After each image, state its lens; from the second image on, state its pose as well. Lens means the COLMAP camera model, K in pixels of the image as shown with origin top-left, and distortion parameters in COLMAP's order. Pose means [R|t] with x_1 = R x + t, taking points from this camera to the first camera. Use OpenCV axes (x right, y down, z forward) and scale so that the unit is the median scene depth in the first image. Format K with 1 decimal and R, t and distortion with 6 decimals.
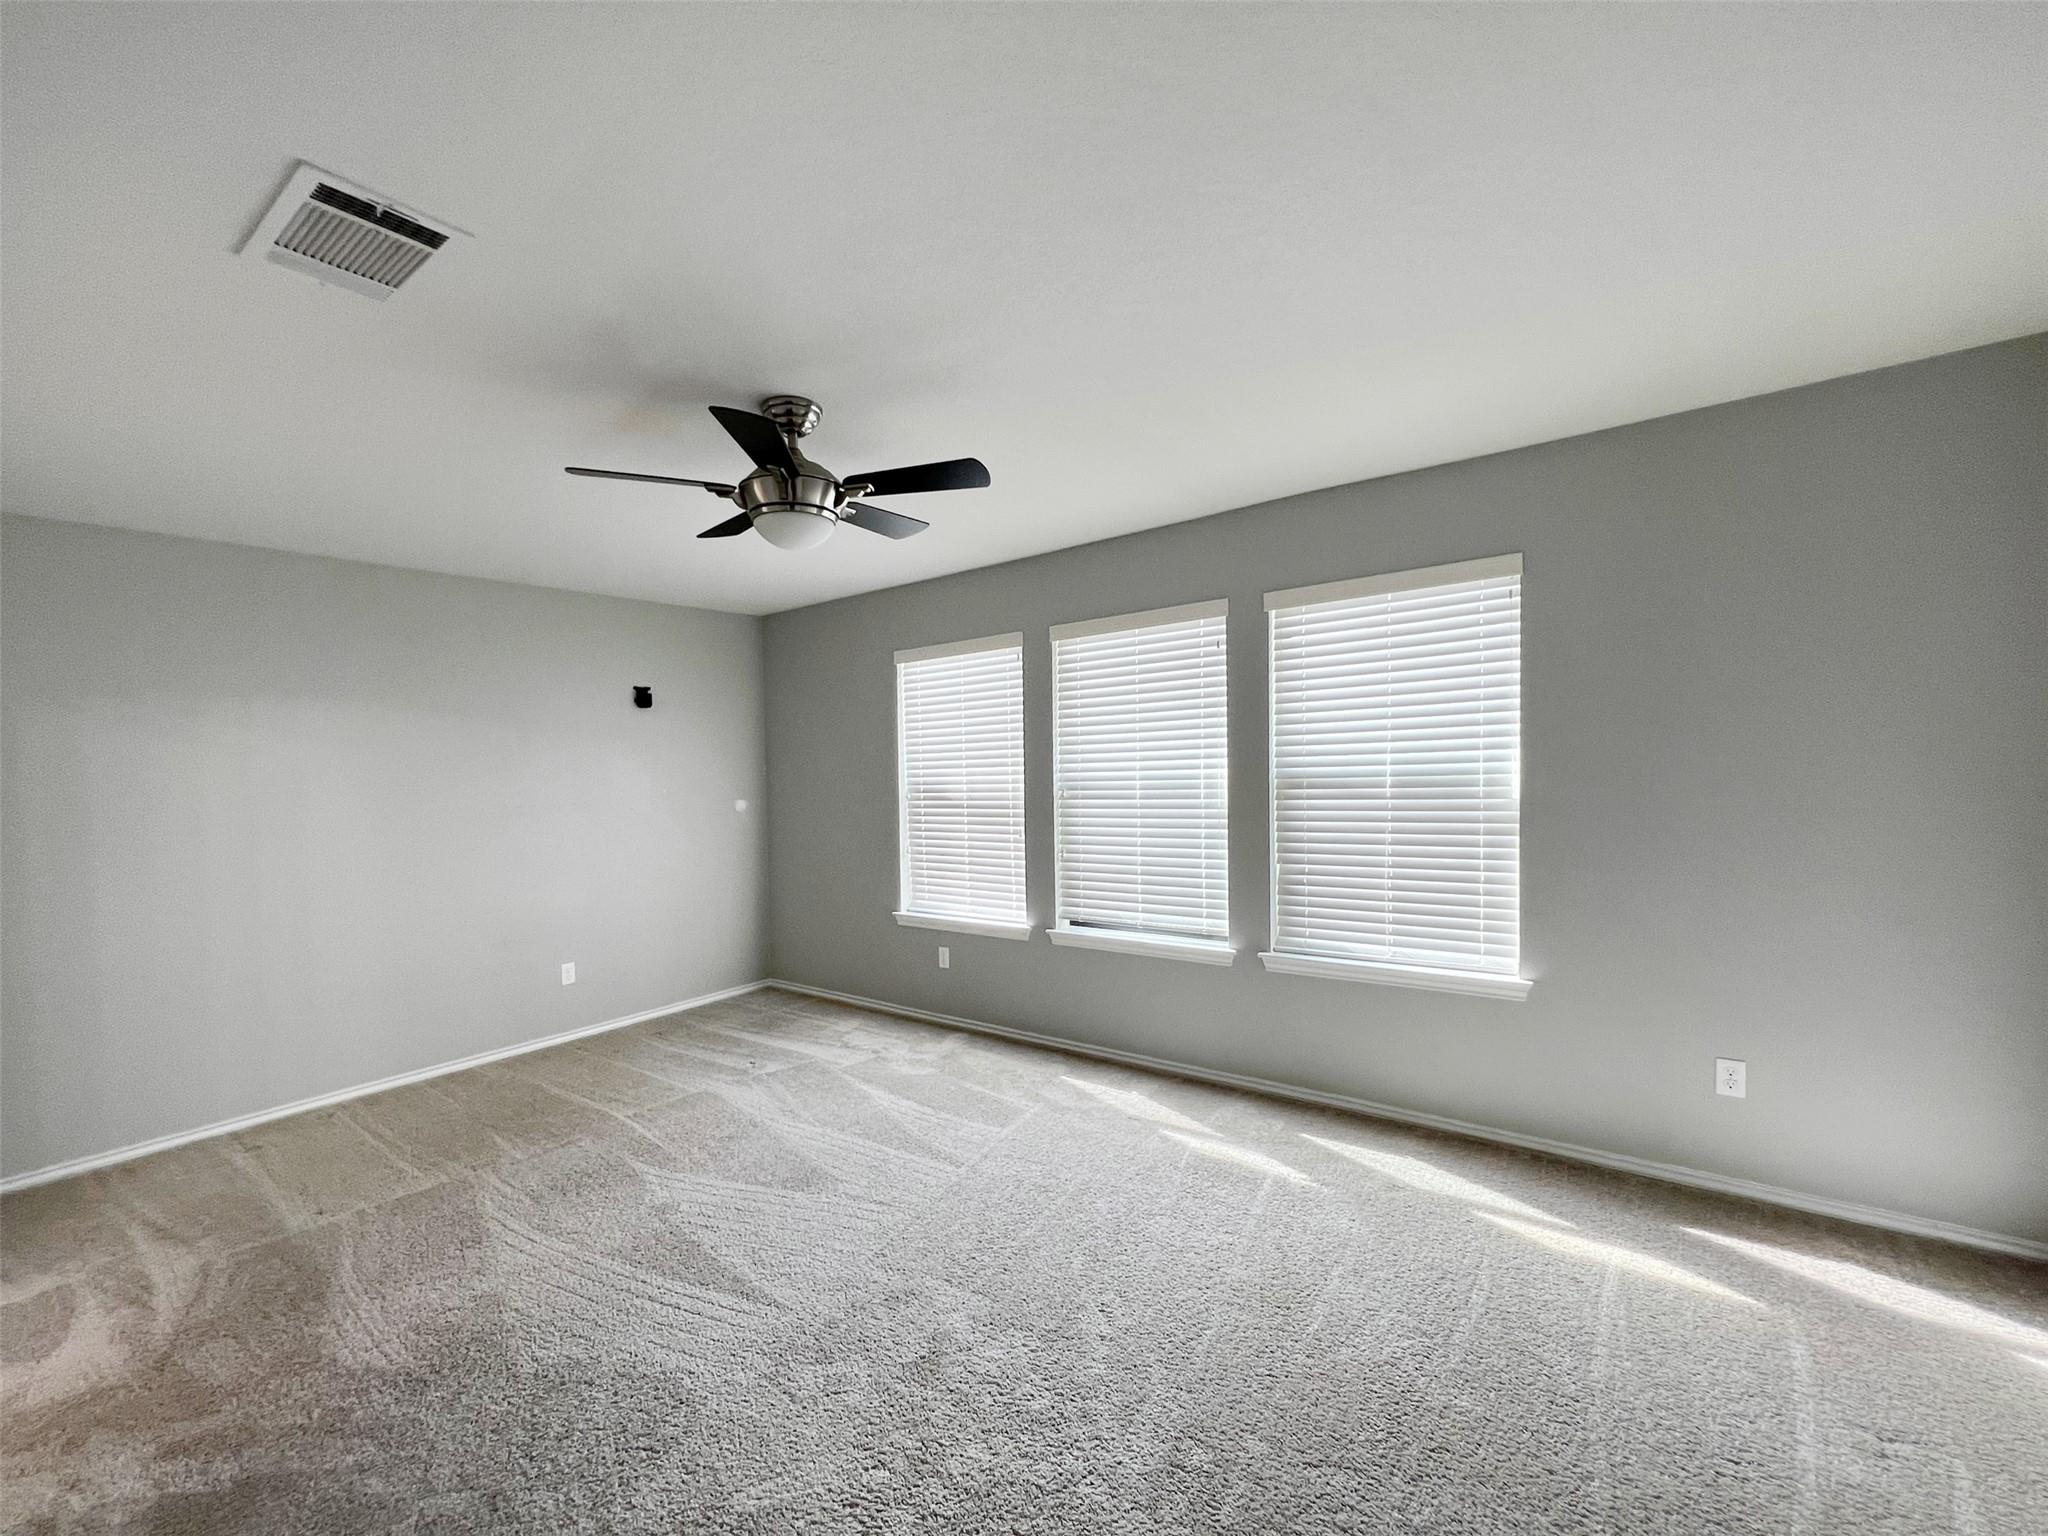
lens RADIAL K [[846.9, 0, 1016.4], [0, 846.9, 780.2], [0, 0, 1]] dist [-0.000100, 0.000659]
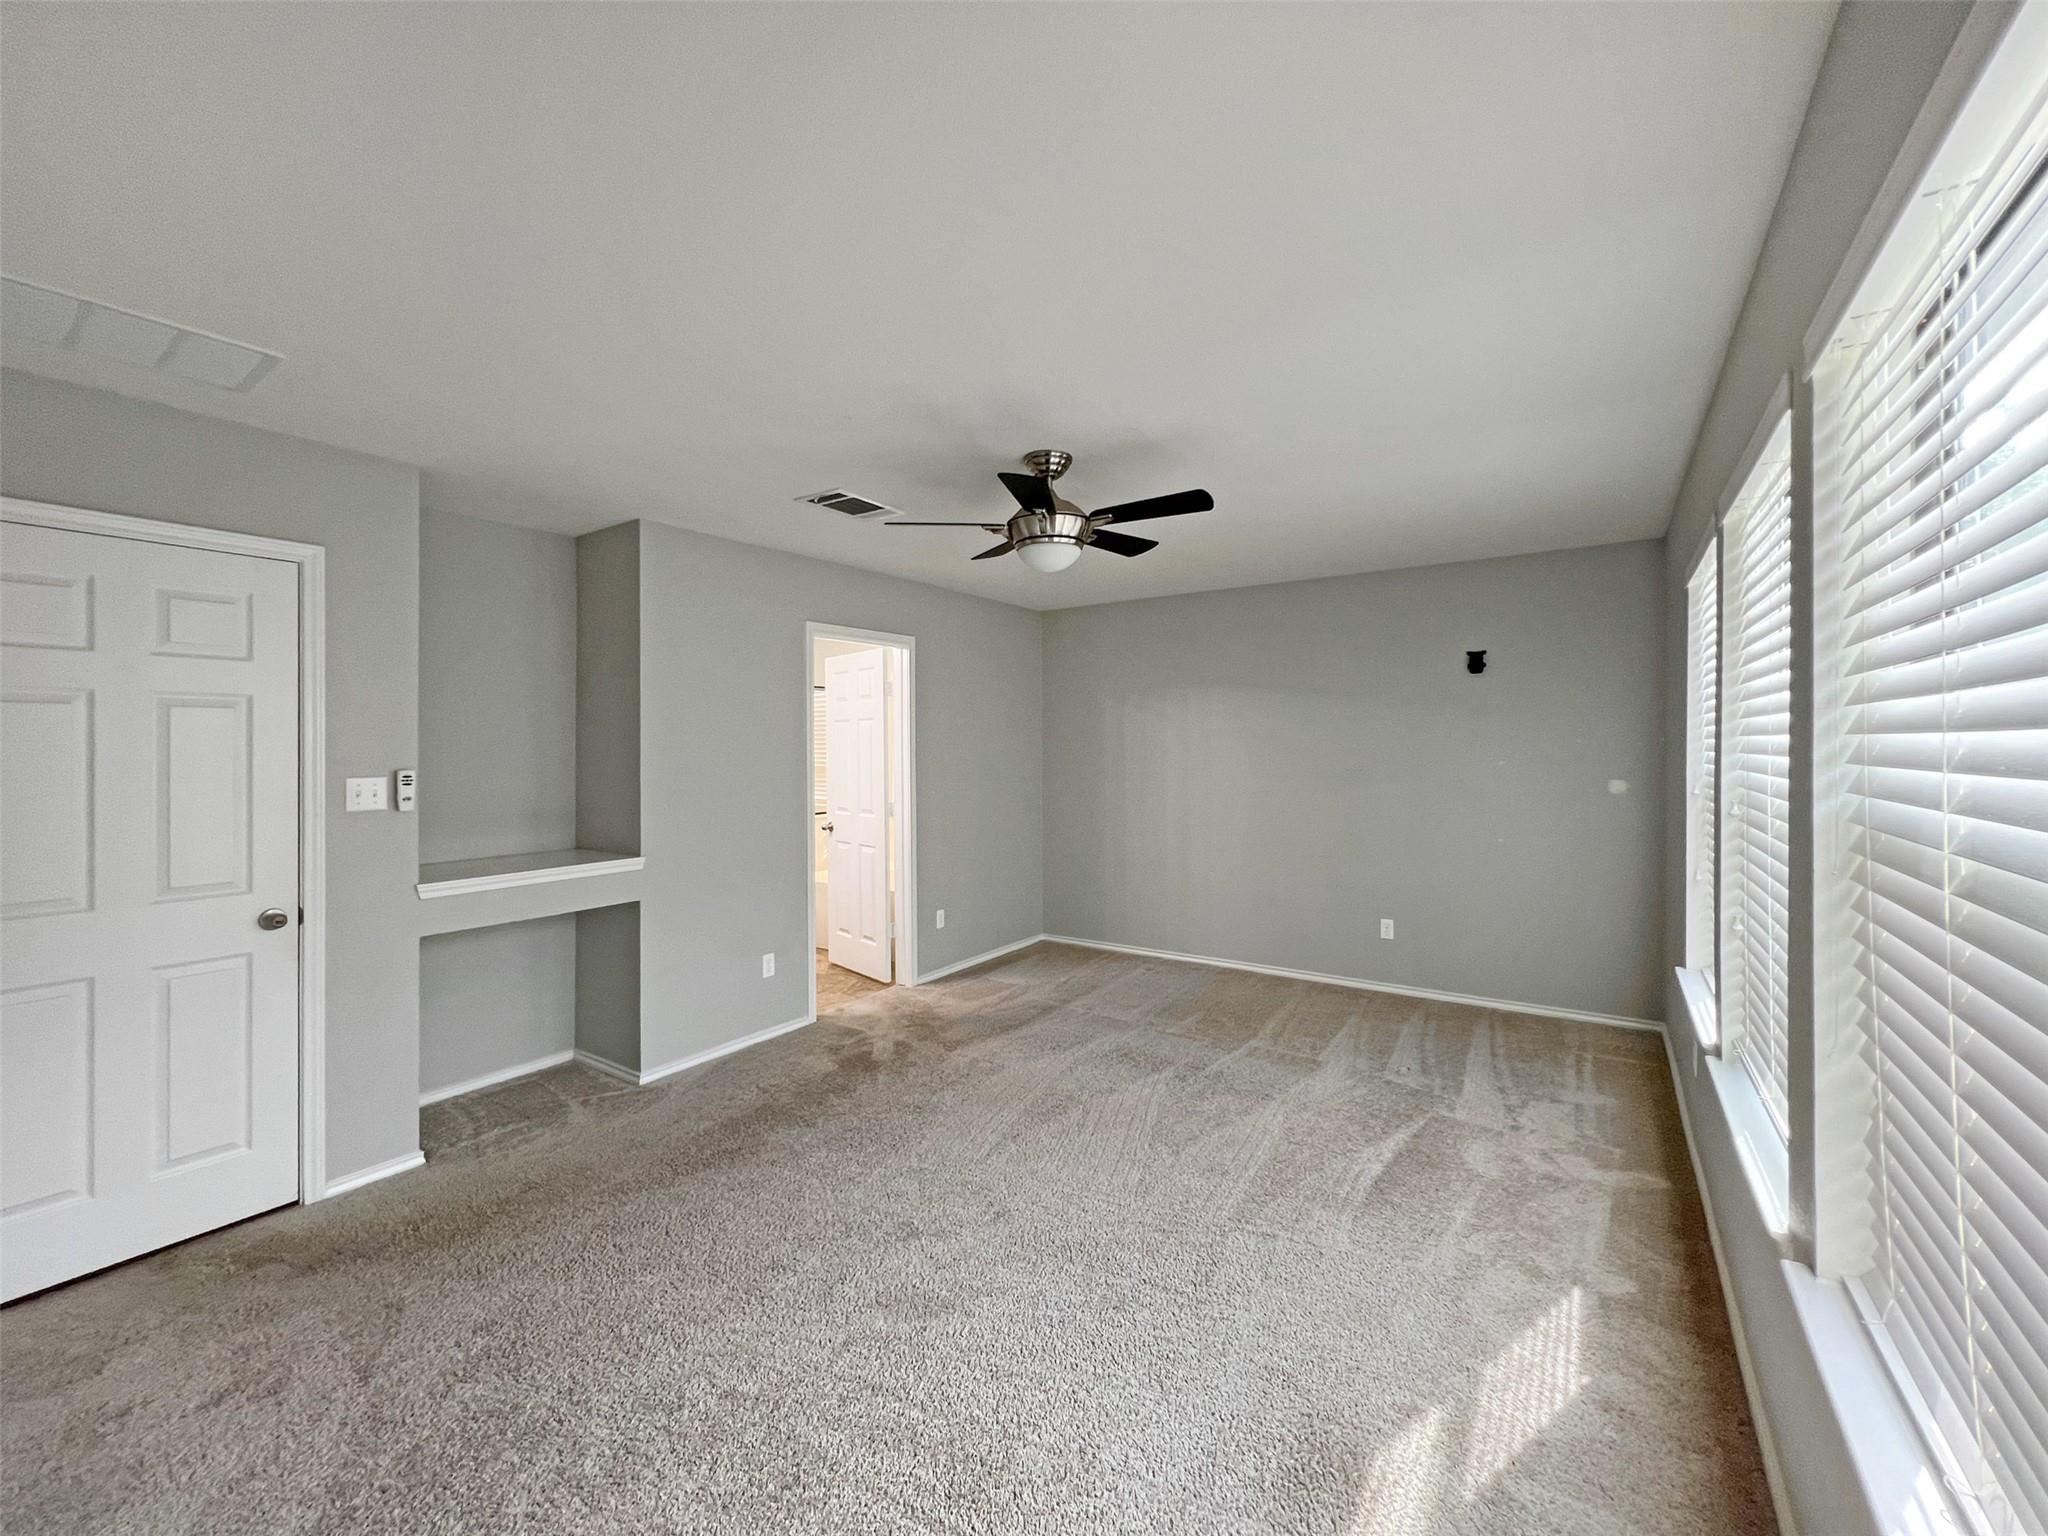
lens RADIAL K [[836.6, 0, 1027.0], [0, 836.6, 728.5], [0, 0, 1]] dist [-0.000618, 0.000216]
pose [[0.069879, 0.010267, -0.997503, 0.691198], [-0.022950, 0.999699, 0.008682, -0.031677], [0.997291, 0.022286, 0.070094, 0.675460]]
